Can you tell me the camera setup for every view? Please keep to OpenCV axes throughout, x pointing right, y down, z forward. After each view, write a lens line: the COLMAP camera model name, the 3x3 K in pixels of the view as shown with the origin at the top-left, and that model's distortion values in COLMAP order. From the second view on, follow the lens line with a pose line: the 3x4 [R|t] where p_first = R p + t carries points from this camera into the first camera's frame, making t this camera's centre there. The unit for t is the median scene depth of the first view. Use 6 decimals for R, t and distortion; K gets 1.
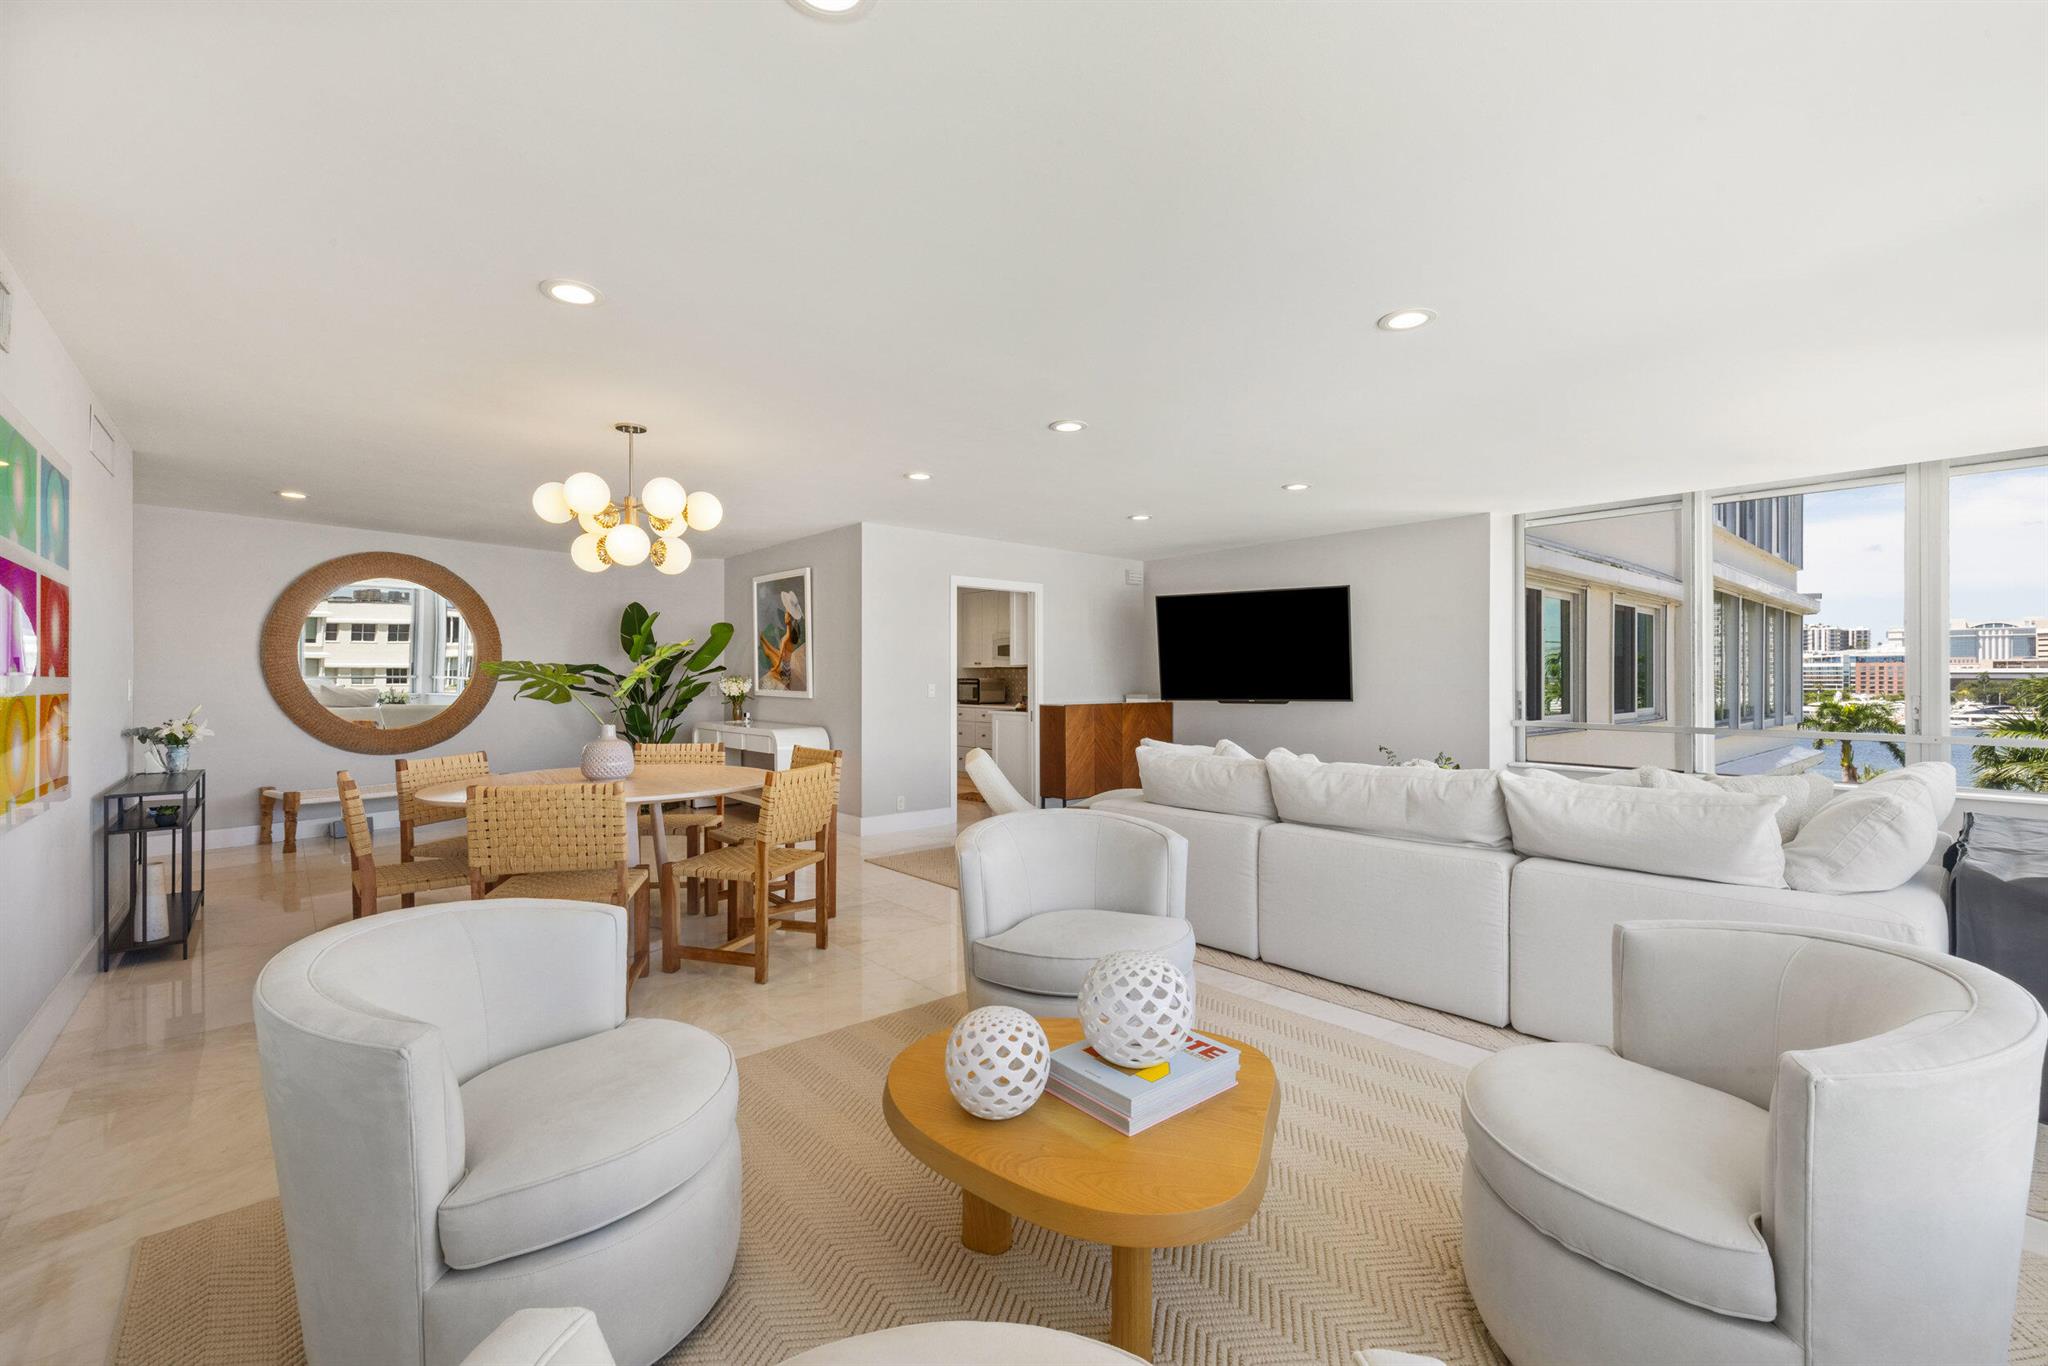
lens RADIAL K [[866.3, 0, 1009.5], [0, 866.3, 669.8], [0, 0, 1]] dist [0.004586, -0.001792]
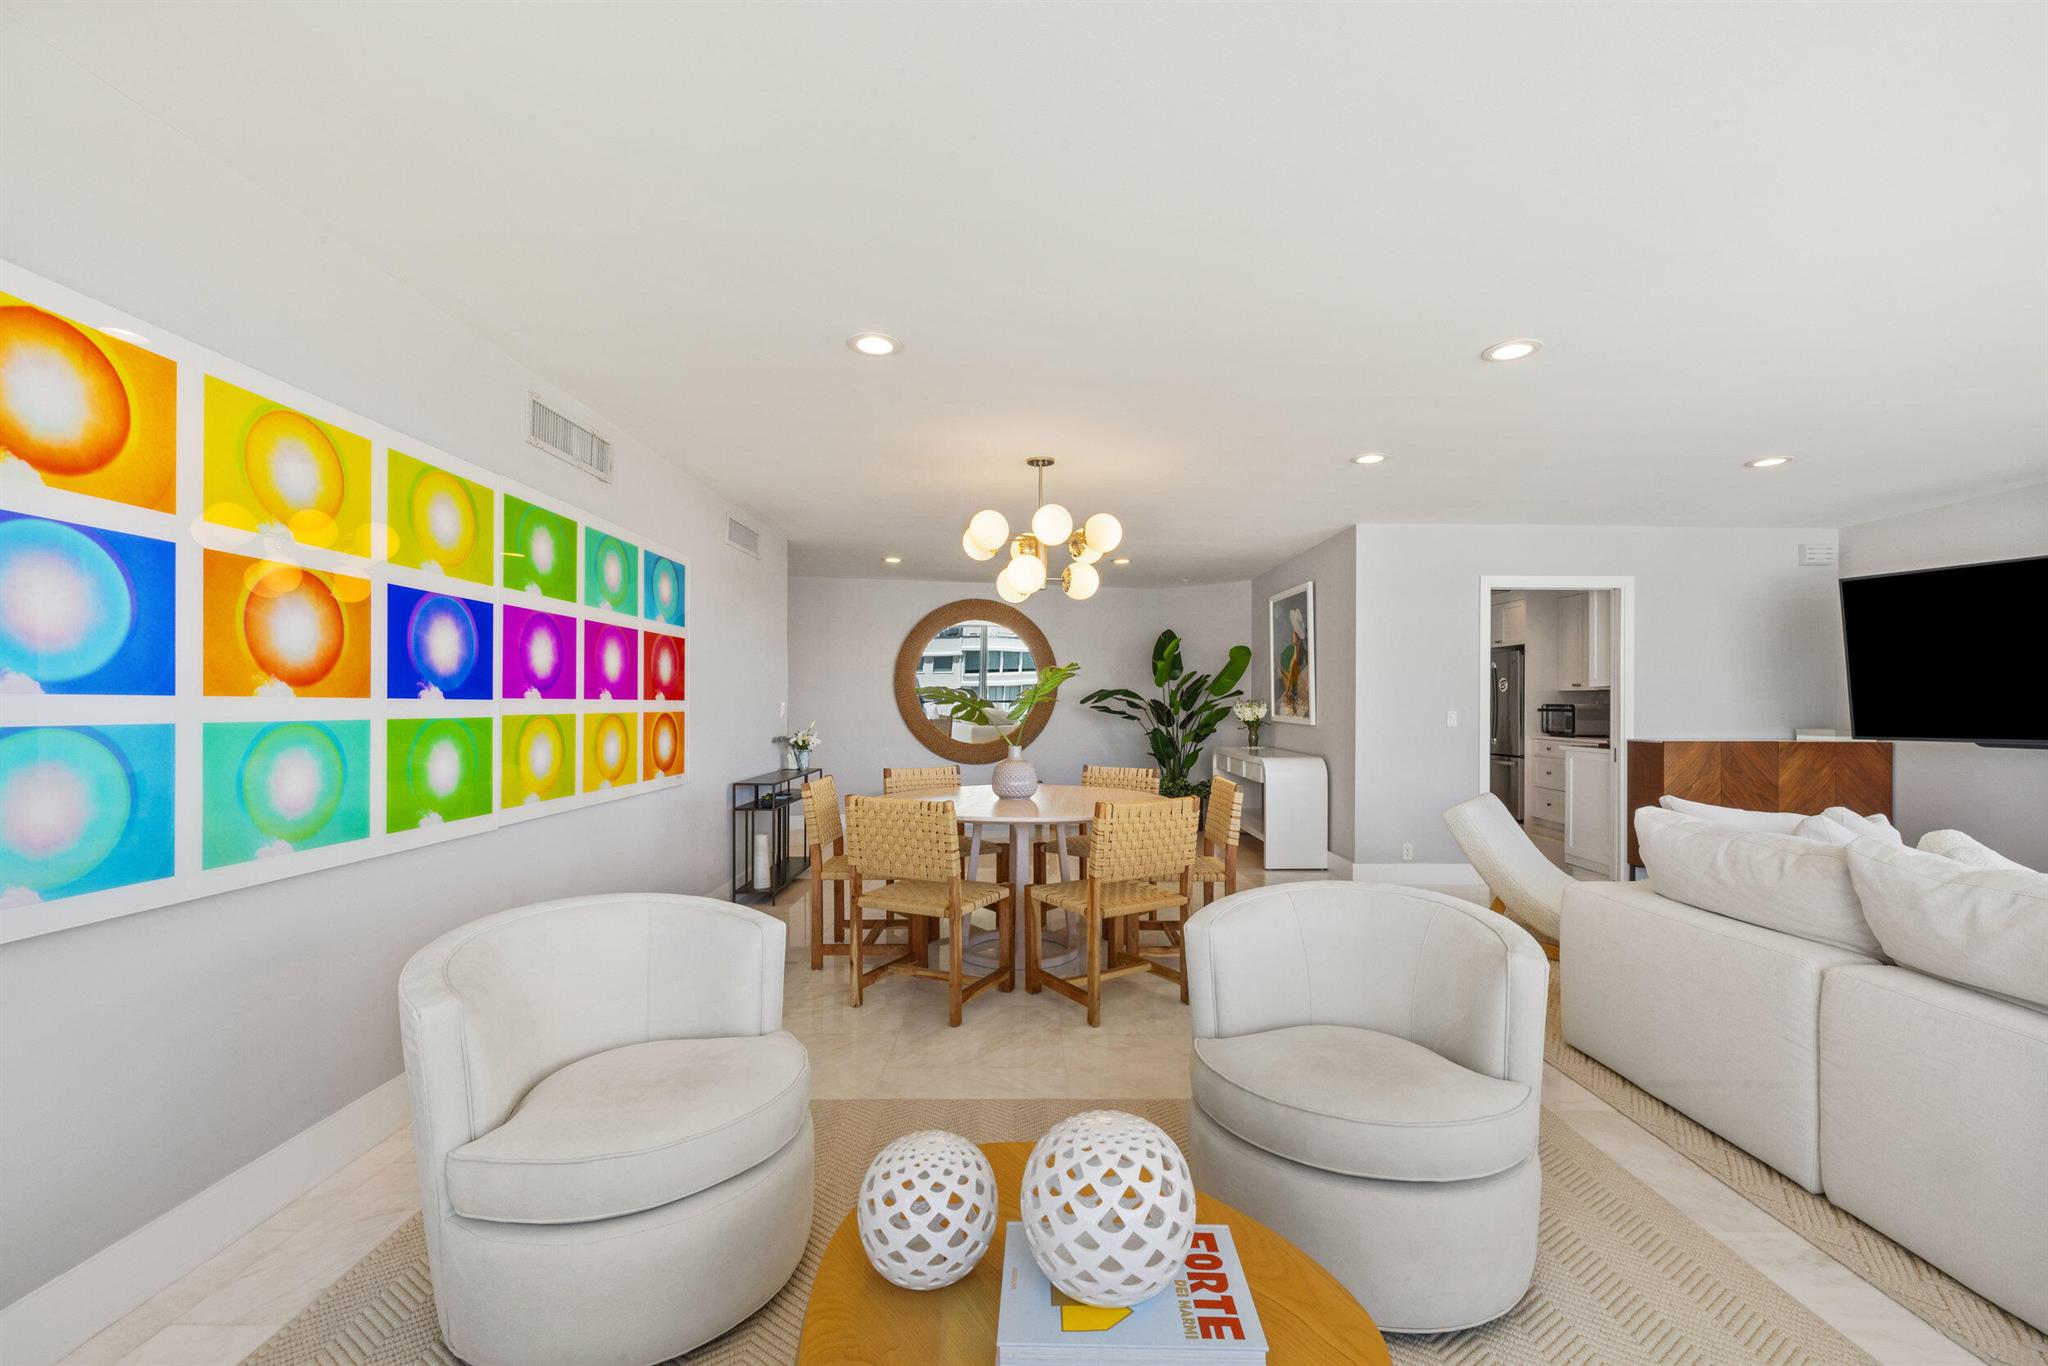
lens RADIAL K [[866.3, 0, 1029.6], [0, 866.3, 700.0], [0, 0, 1]] dist [0.004586, -0.001792]
pose [[0.766418, 0.001471, -0.642341, 0.128071], [0.002572, 0.999982, 0.005360, 0.000809], [0.642337, -0.005760, 0.766400, 0.112975]]
